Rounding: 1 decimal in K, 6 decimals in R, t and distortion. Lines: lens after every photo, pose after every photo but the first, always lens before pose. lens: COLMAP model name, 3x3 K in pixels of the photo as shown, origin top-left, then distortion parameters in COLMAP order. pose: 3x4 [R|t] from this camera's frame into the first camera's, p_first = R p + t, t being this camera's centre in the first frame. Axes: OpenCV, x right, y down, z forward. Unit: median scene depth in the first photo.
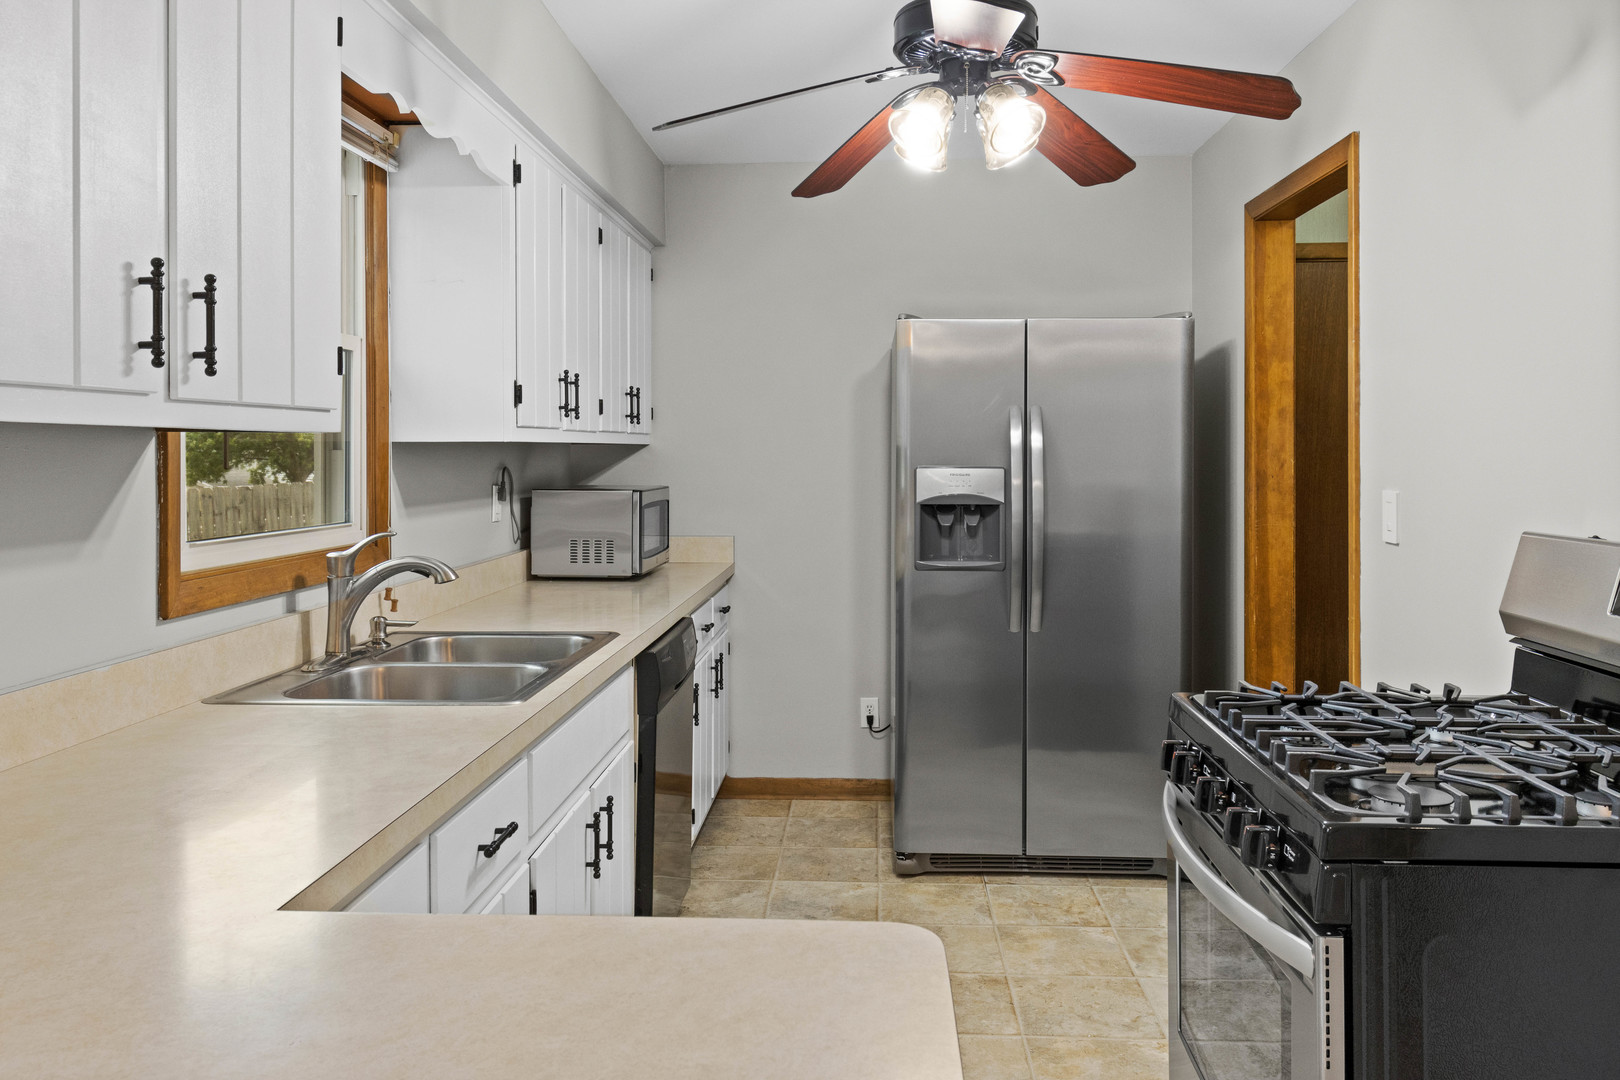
lens RADIAL K [[1222.9, 0, 806.6], [0, 1222.9, 463.8], [0, 0, 1]] dist [0.014753, -0.001209]
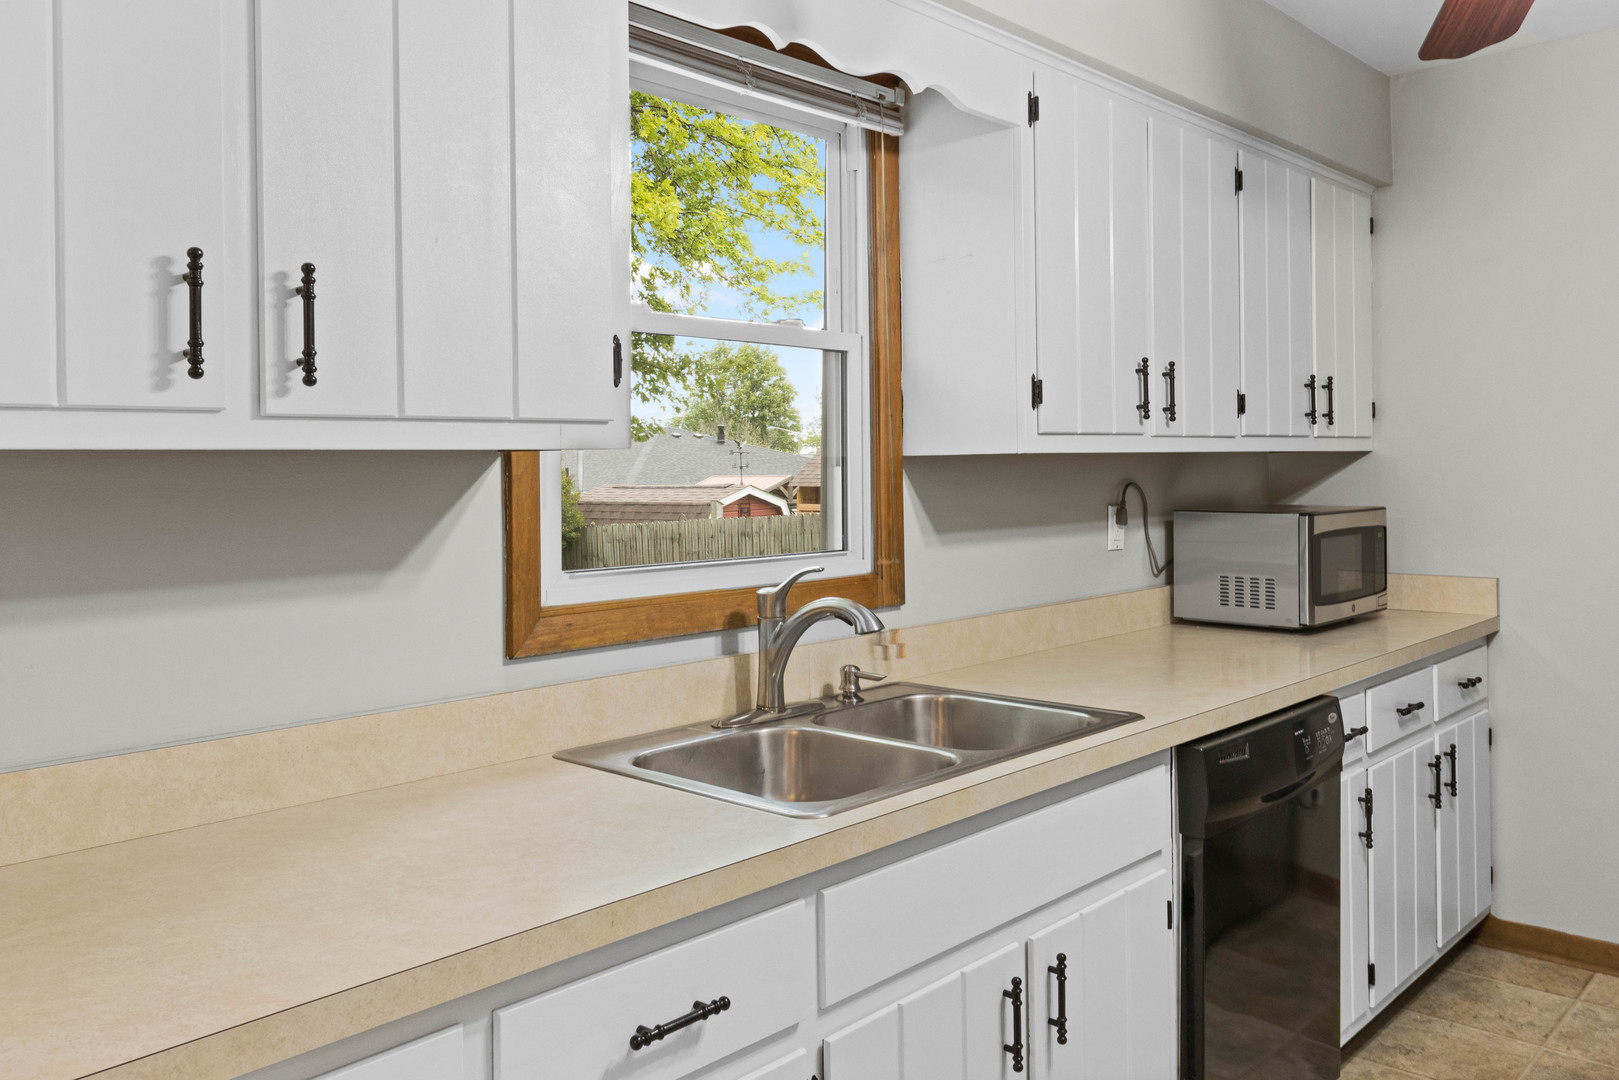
lens RADIAL K [[1240.0, 0, 818.4], [0, 1240.0, 470.6], [0, 0, 1]] dist [0.008823, 0.000881]
pose [[0.763353, -0.008831, -0.645922, 0.133736], [0.007622, 0.999960, -0.004664, -0.003452], [0.645937, -0.001363, 0.763390, 0.246508]]
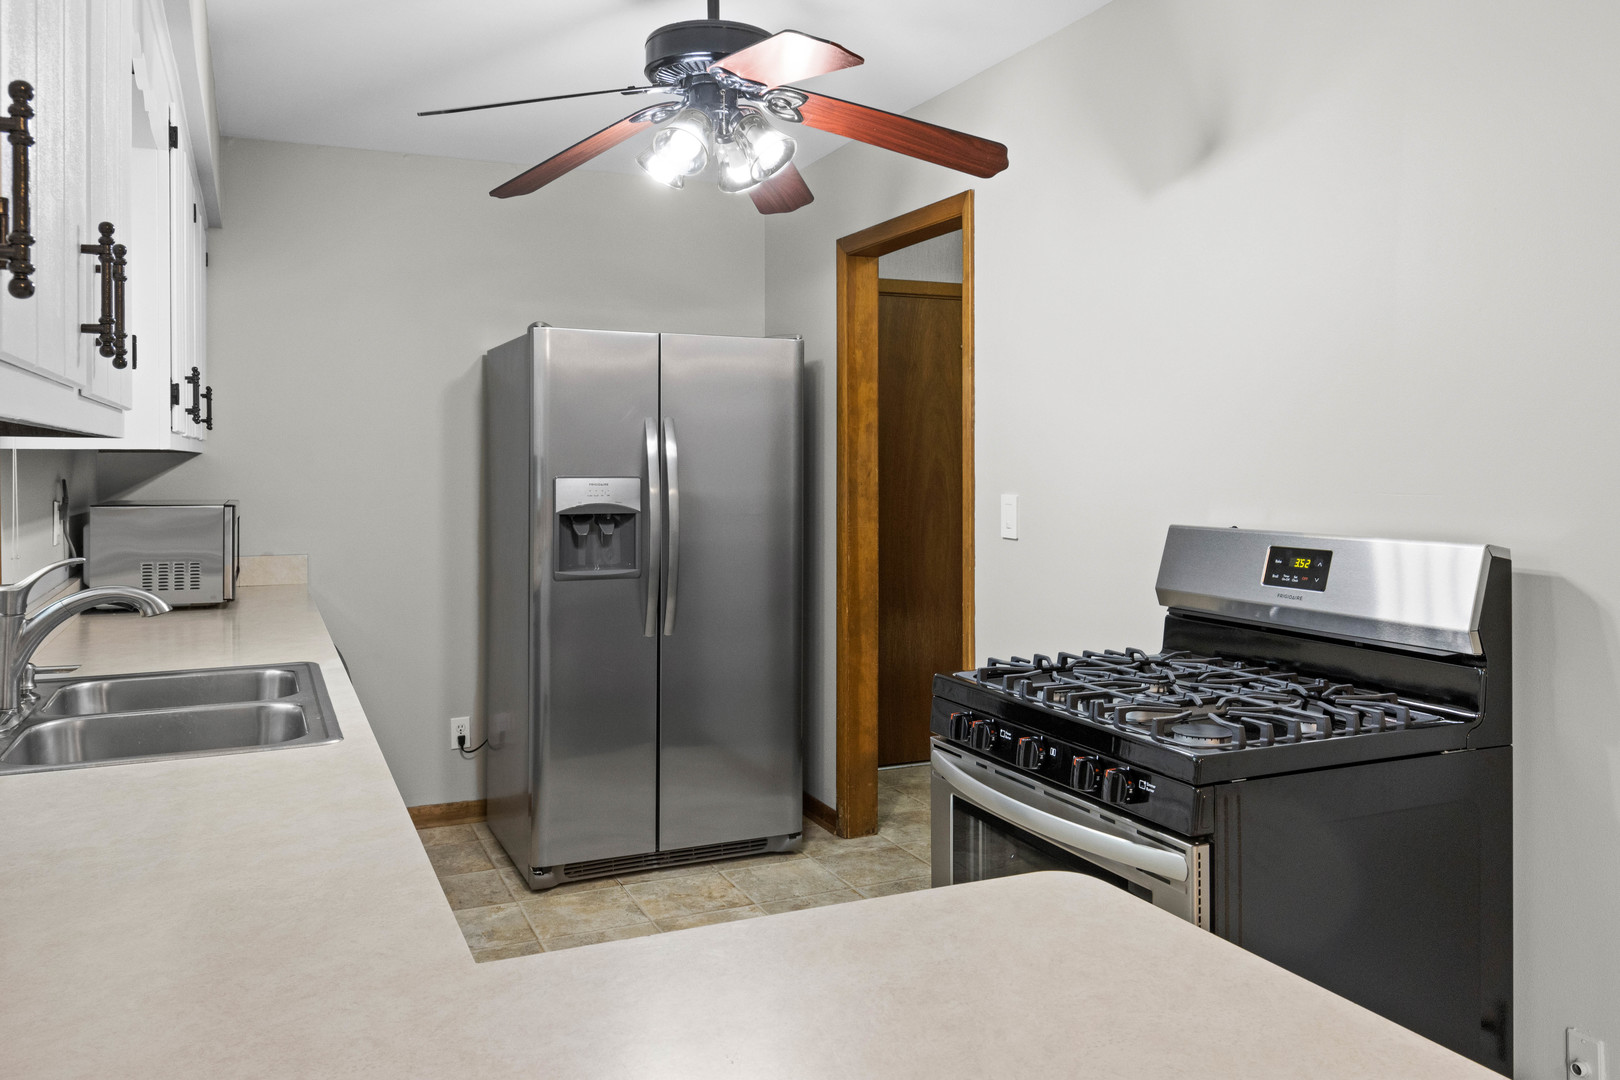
lens RADIAL K [[1229.2, 0, 804.8], [0, 1229.2, 481.6], [0, 0, 1]] dist [0.007637, -0.002434]
pose [[0.886756, -0.006131, 0.462197, -0.194290], [0.003106, 0.999968, 0.007306, -0.000231], [-0.462227, -0.005043, 0.886747, 0.023859]]
